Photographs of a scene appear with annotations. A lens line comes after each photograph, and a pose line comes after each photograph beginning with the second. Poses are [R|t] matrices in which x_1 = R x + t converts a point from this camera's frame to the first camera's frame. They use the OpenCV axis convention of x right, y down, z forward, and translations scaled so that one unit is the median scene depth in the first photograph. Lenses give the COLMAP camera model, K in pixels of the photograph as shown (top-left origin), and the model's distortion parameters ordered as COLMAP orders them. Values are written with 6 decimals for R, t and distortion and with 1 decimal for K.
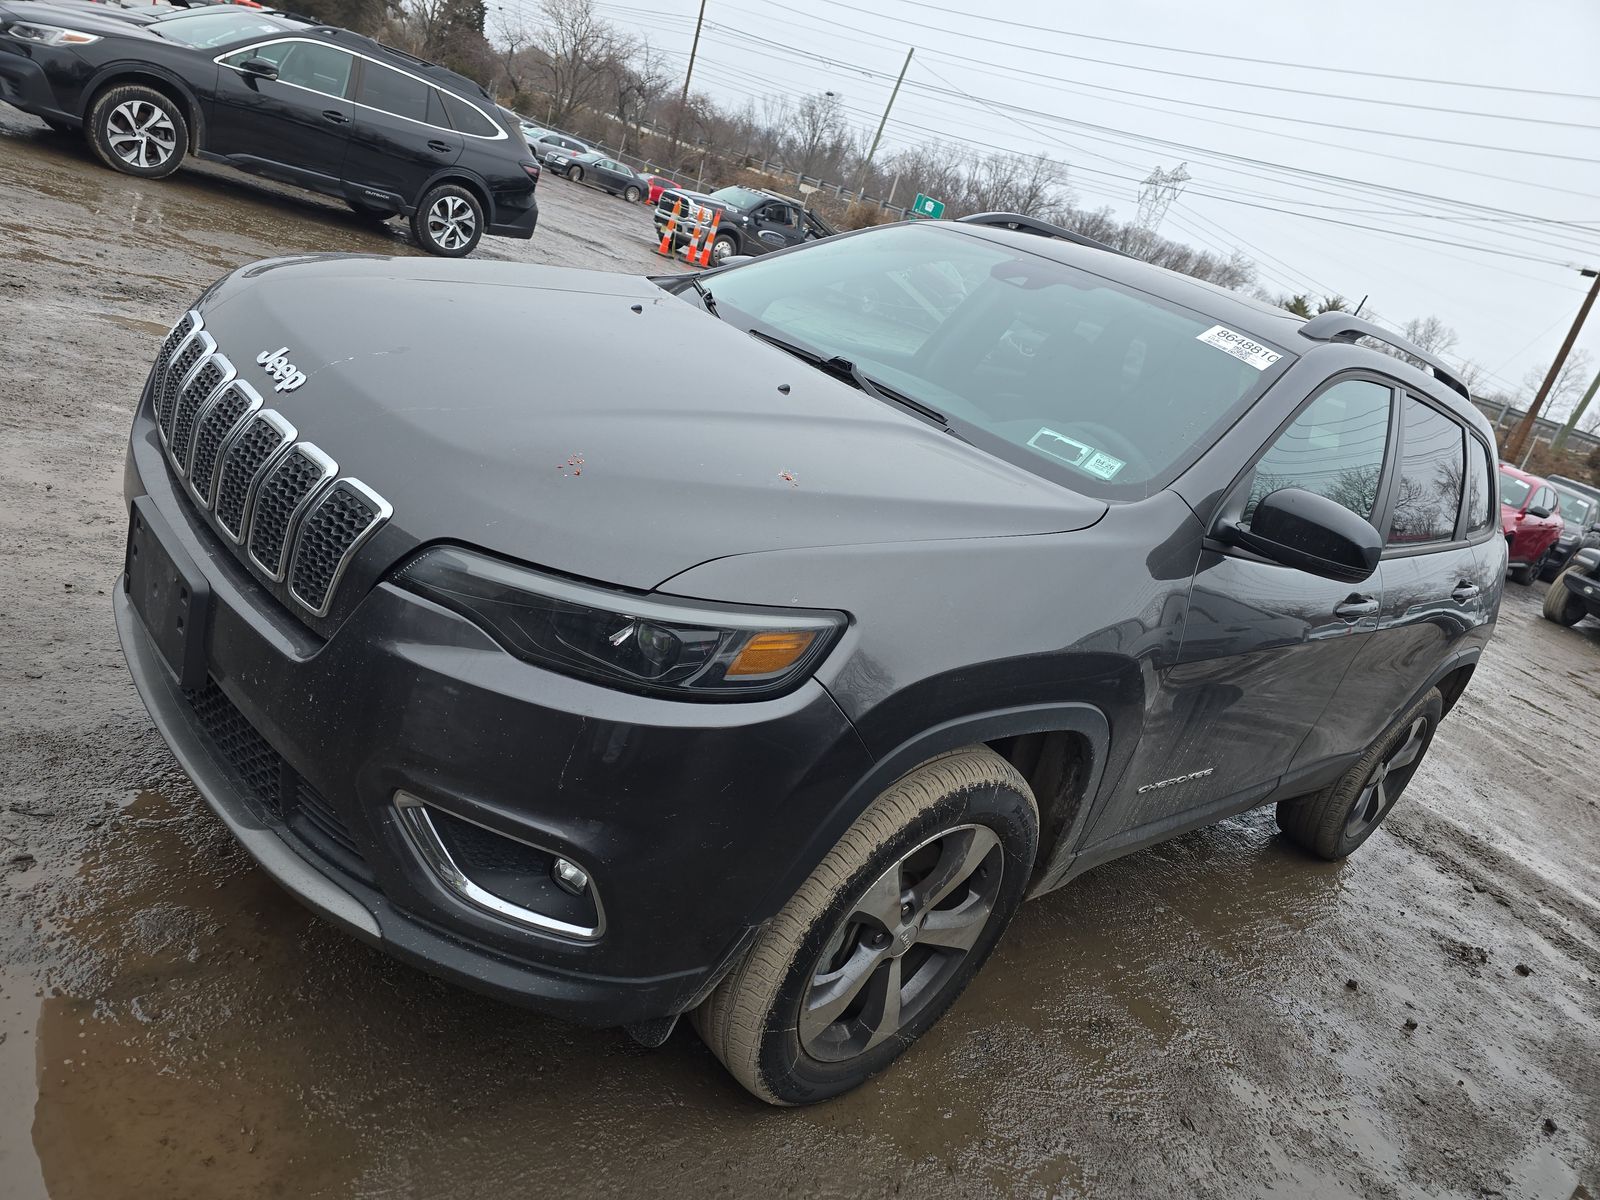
lens RADIAL K [[1089.3, 0, 794.0], [0, 1089.3, 600.6], [0, 0, 1]] dist [0.060224, -0.059178]
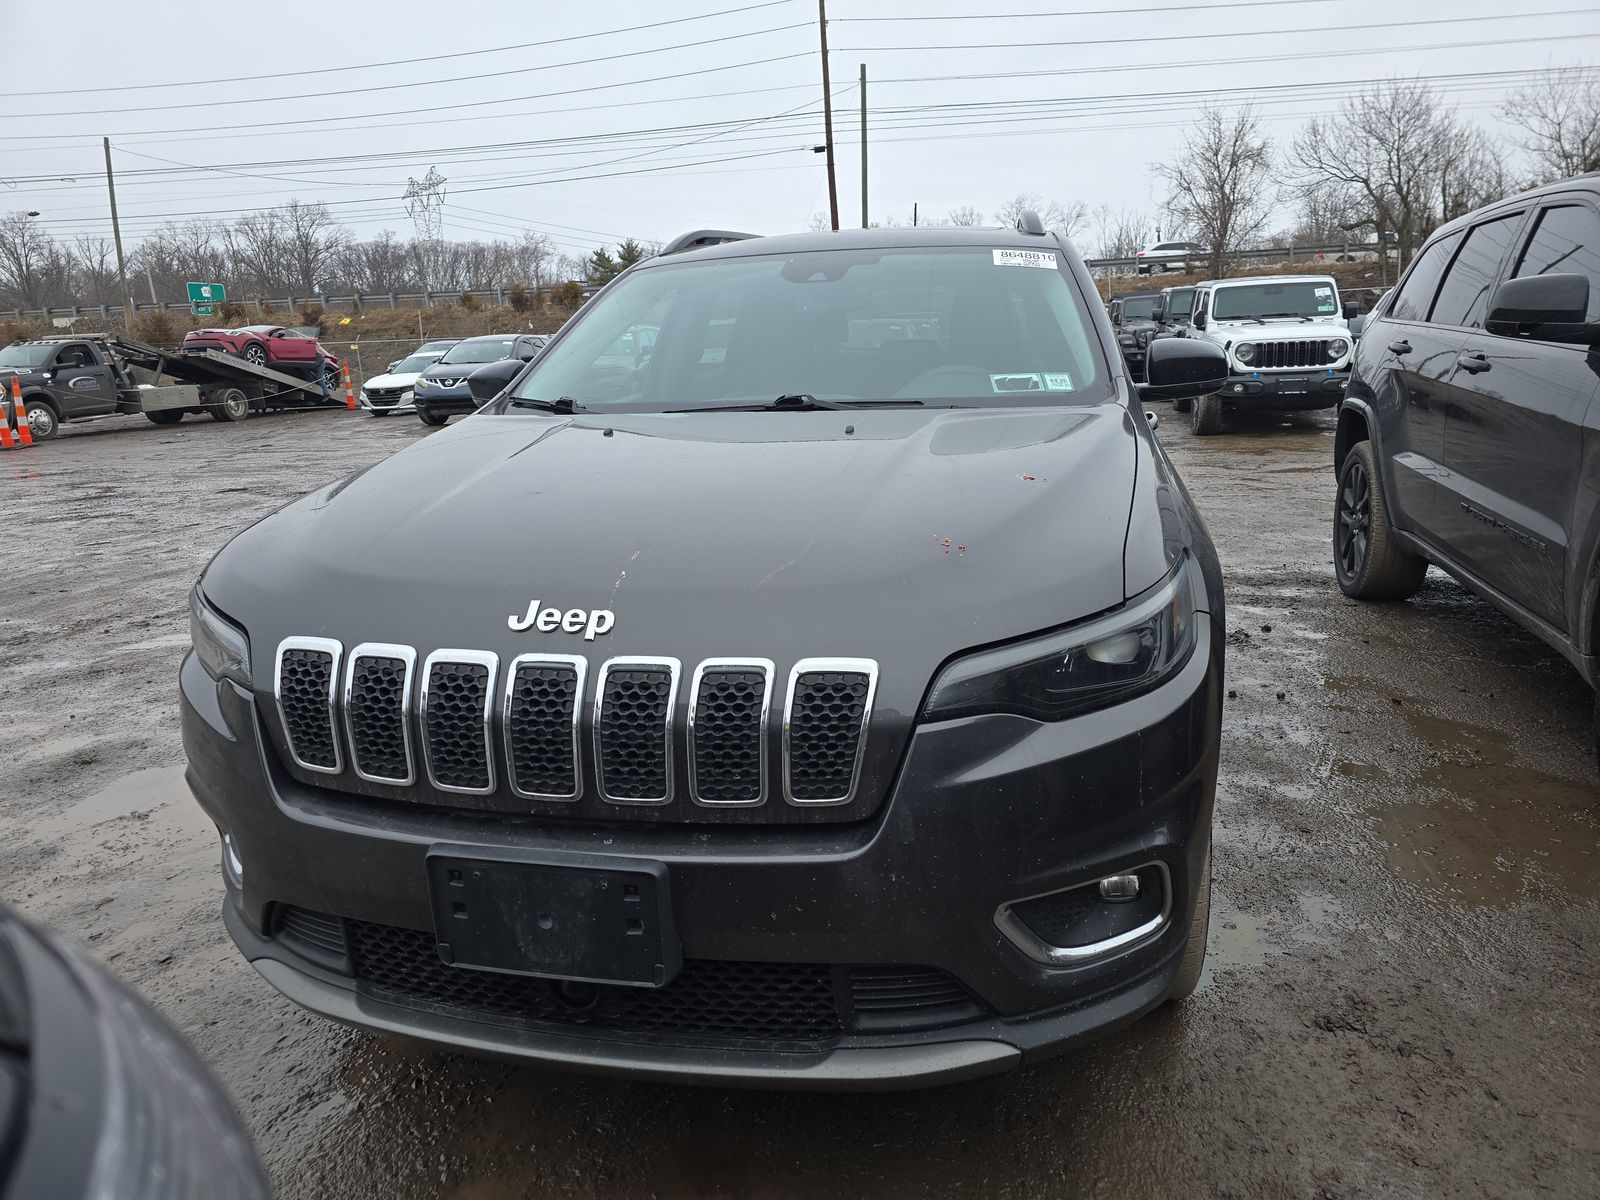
lens RADIAL K [[1089.3, 0, 794.0], [0, 1089.3, 600.6], [0, 0, 1]] dist [0.060224, -0.059178]
pose [[0.764754, -0.473335, 0.437157, -0.154279], [0.475496, 0.872452, 0.112831, -0.051780], [-0.434805, 0.121578, 0.892280, 0.030556]]
